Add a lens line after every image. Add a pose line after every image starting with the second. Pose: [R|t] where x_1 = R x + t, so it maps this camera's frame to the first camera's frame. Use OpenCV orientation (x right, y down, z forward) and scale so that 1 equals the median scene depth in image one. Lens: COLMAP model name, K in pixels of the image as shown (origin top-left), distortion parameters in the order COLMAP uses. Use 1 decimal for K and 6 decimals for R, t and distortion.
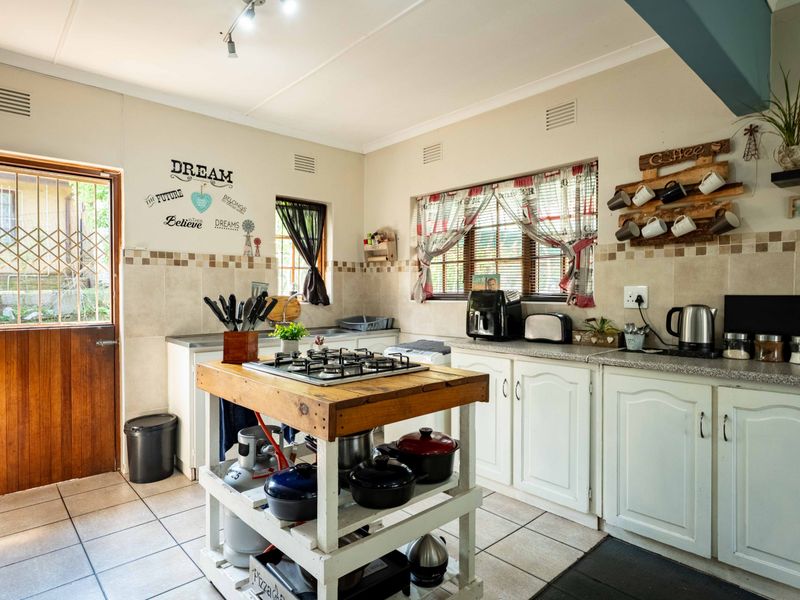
lens RADIAL K [[465.3, 0, 402.5], [0, 465.3, 297.1], [0, 0, 1]] dist [-0.008640, 0.000259]
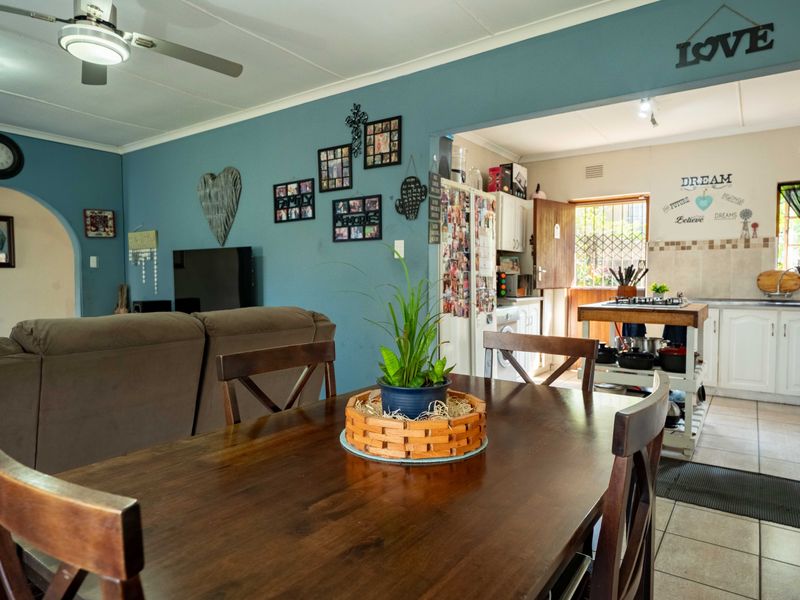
lens RADIAL K [[502.3, 0, 399.8], [0, 502.3, 303.3], [0, 0, 1]] dist [0.002136, -0.002359]
pose [[0.210147, 0.046885, -0.976545, 0.964541], [-0.009221, 0.998900, 0.045974, 0.038294], [0.977626, -0.000657, 0.210348, -0.224551]]
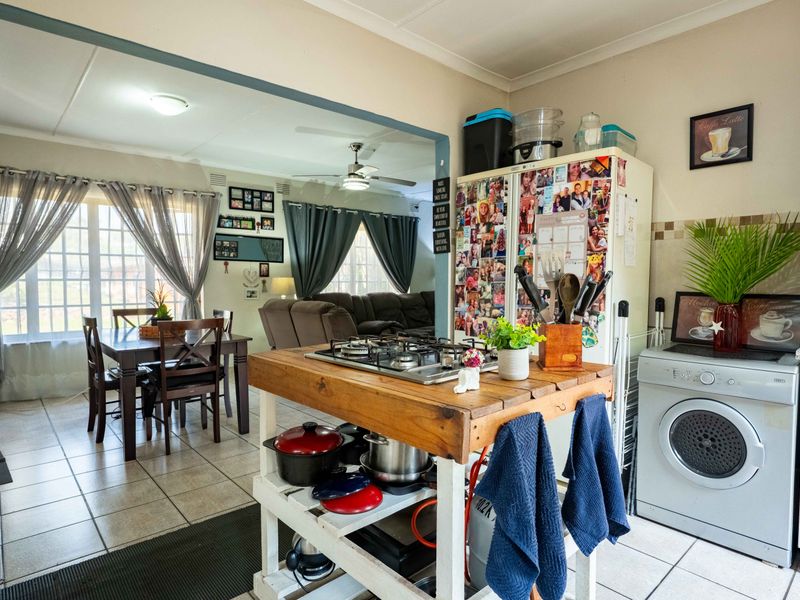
lens RADIAL K [[465.3, 0, 406.5], [0, 465.3, 301.6], [0, 0, 1]] dist [-0.008640, 0.000259]
pose [[-0.999969, -0.005085, 0.006030, -0.088064], [-0.004732, 0.998351, 0.057202, 0.001068], [-0.006311, 0.057172, -0.998344, 1.118543]]
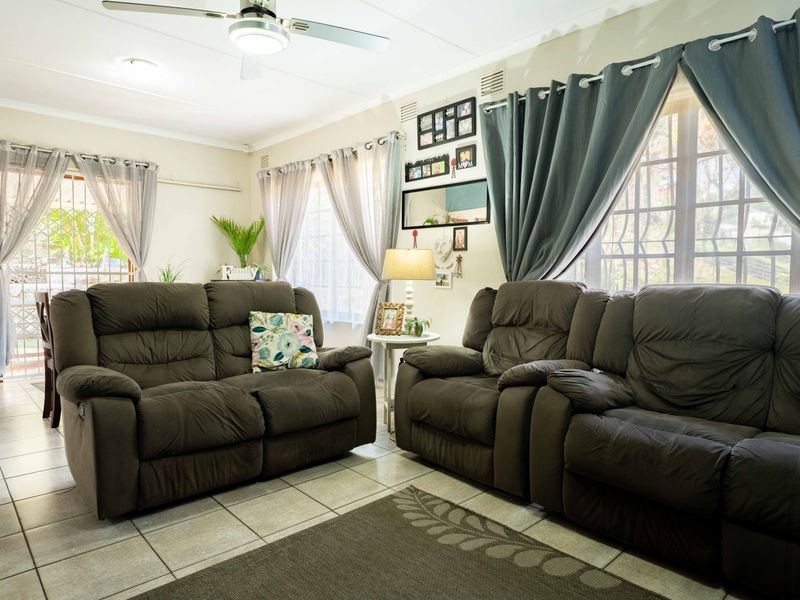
lens RADIAL K [[502.3, 0, 404.6], [0, 502.3, 297.3], [0, 0, 1]] dist [0.002136, -0.002359]
pose [[-0.010419, -0.046809, 0.998850, -0.724654], [0.005810, 0.998884, 0.046871, 0.068195], [-0.999929, 0.006291, -0.010135, -0.734703]]
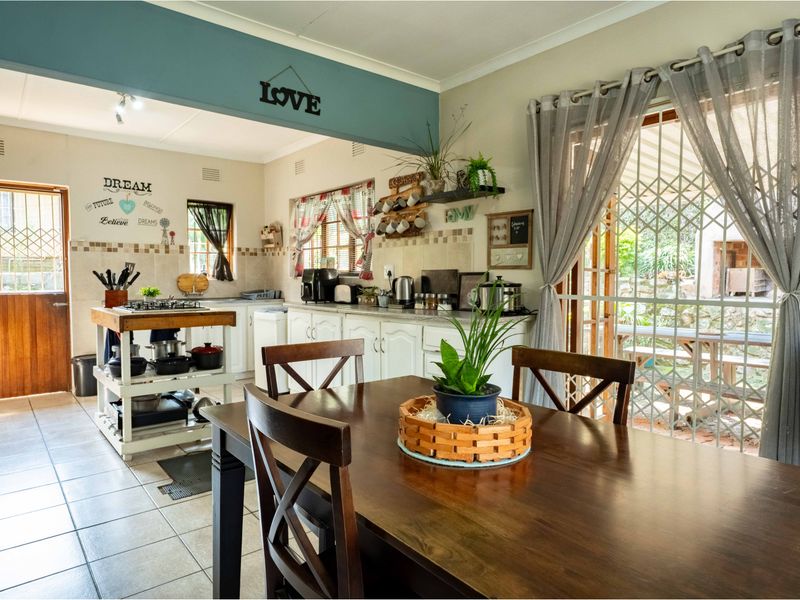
lens RADIAL K [[502.3, 0, 404.5], [0, 502.3, 297.3], [0, 0, 1]] dist [0.002136, -0.002359]
pose [[0.998783, 0.000841, -0.049314, 0.549157], [0.000699, 0.999513, 0.031196, 0.027172], [0.049316, -0.031192, 0.998296, -0.557644]]
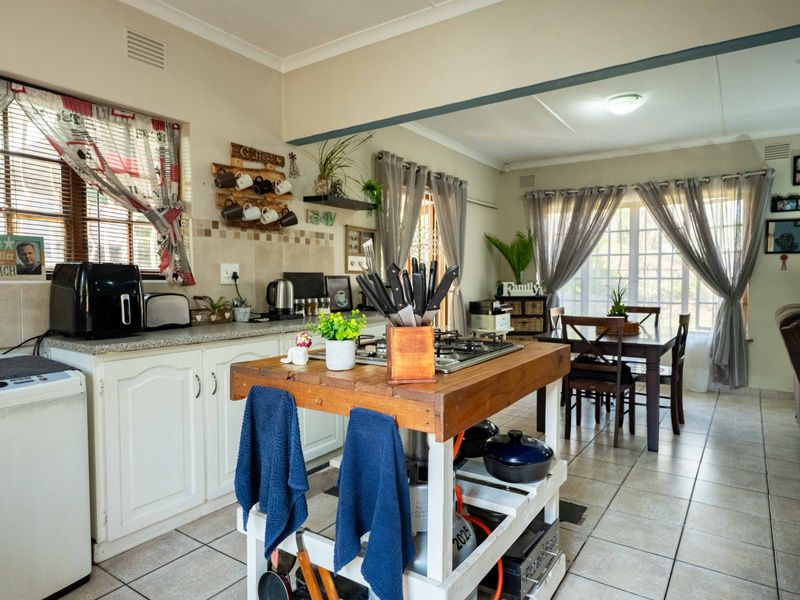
lens RADIAL K [[502.3, 0, 399.8], [0, 502.3, 302.0], [0, 0, 1]] dist [0.002136, -0.002359]
pose [[-0.221822, -0.047771, 0.973916, -0.623276], [0.007988, 0.998677, 0.050805, 0.008060], [-0.975054, 0.019049, -0.221147, 0.757527]]
